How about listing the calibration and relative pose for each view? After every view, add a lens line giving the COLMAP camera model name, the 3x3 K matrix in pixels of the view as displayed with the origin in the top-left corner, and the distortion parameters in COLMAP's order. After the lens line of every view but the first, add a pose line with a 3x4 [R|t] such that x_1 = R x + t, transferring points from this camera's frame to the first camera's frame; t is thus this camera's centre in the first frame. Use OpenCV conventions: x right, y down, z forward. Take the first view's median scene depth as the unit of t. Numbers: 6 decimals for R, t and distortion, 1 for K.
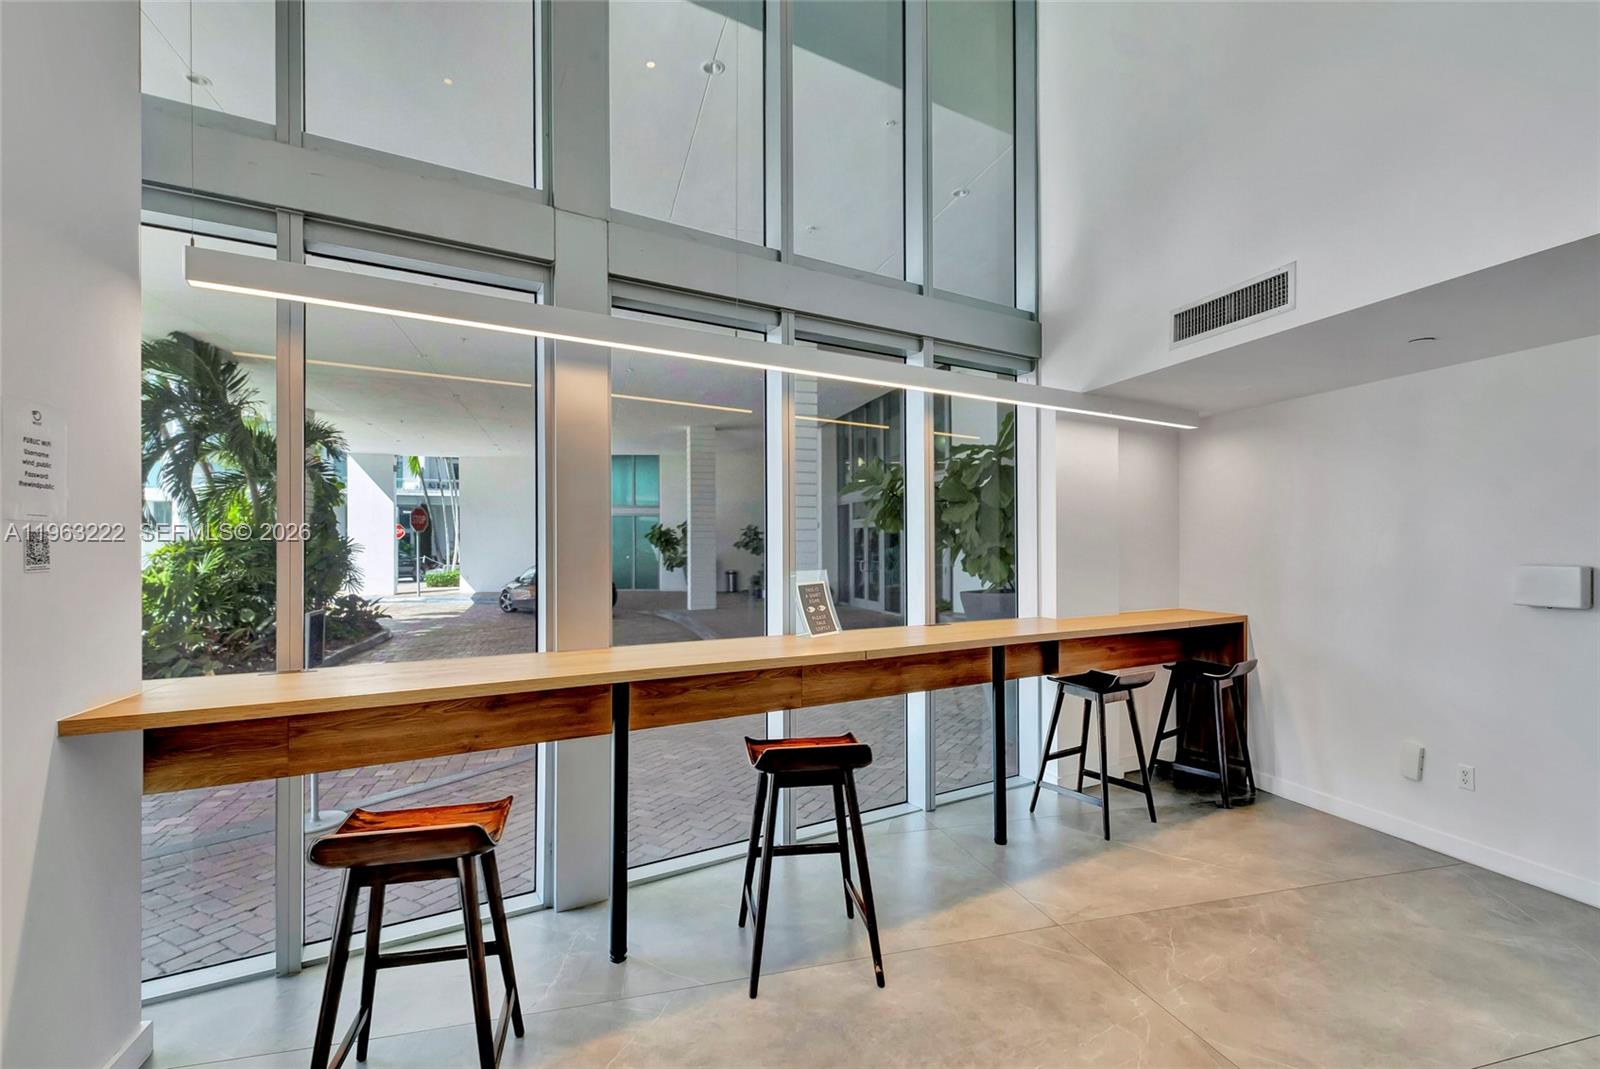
lens RADIAL K [[710.9, 0, 800.0], [0, 710.9, 534.5], [0, 0, 1]] dist [0.000115, -0.000017]
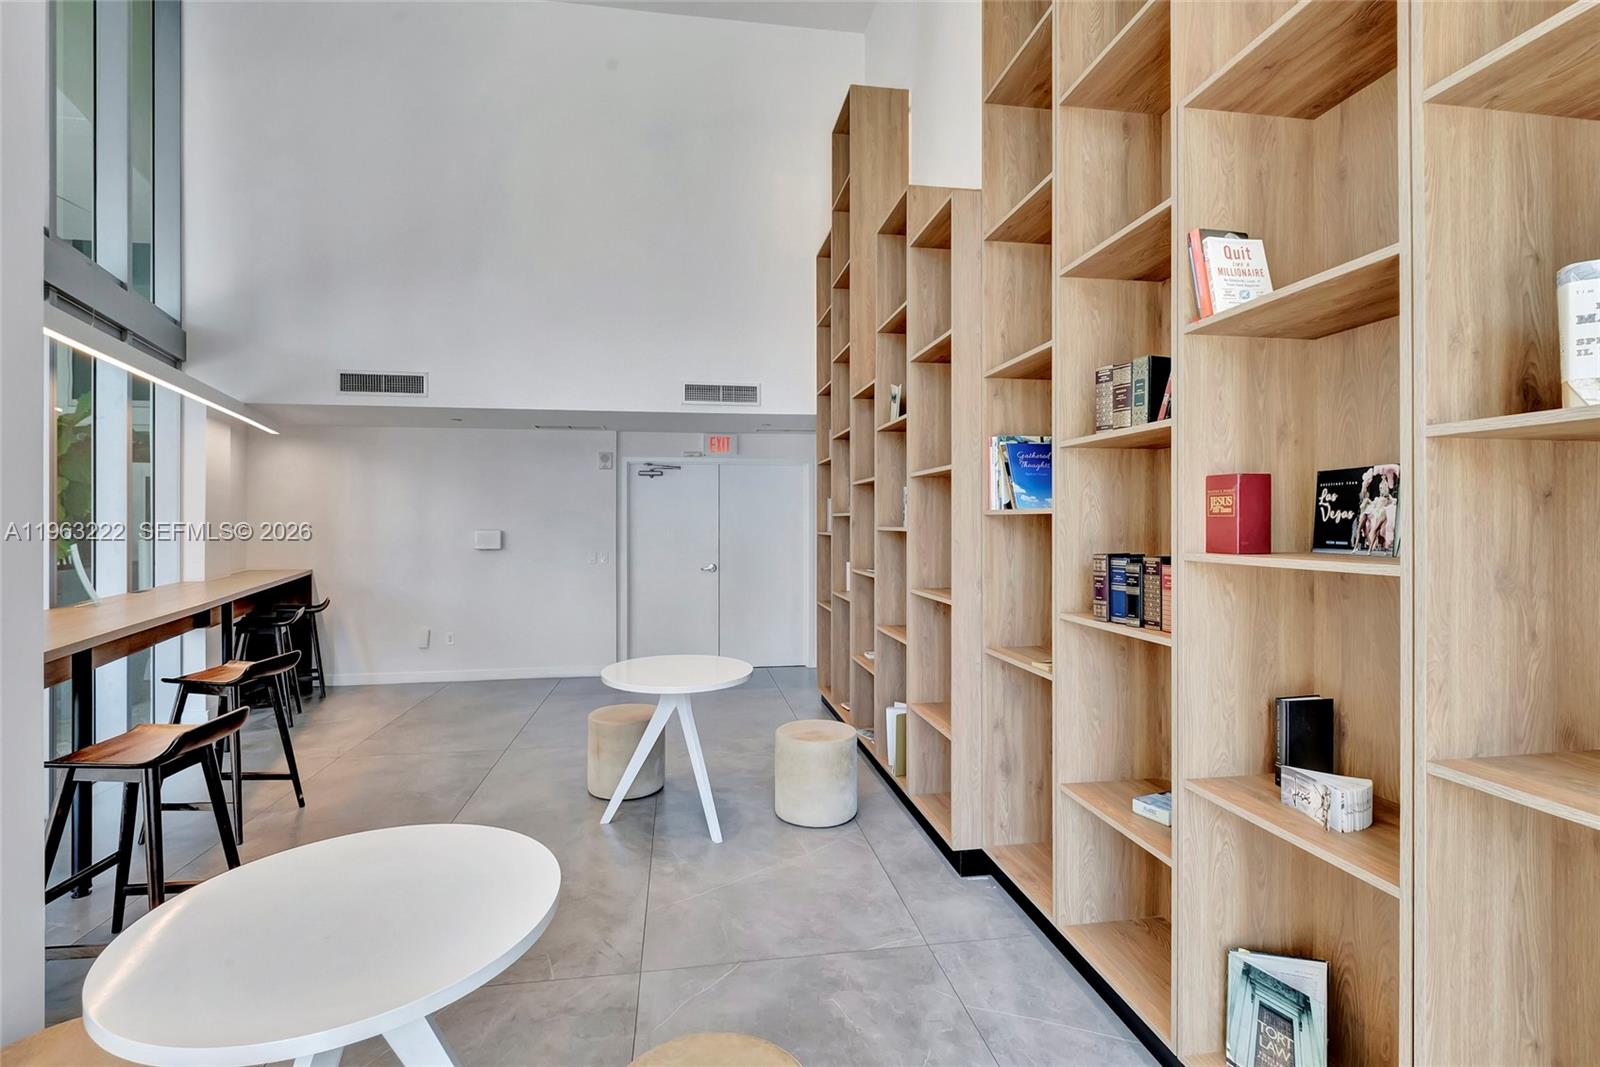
lens RADIAL K [[712.7, 0, 797.7], [0, 712.7, 517.5], [0, 0, 1]] dist [-0.000175, -0.000008]
pose [[0.102009, 0.003126, 0.994779, -0.777215], [-0.014158, 0.999898, -0.001690, -0.003948], [-0.994683, -0.013912, 0.102043, -0.130859]]
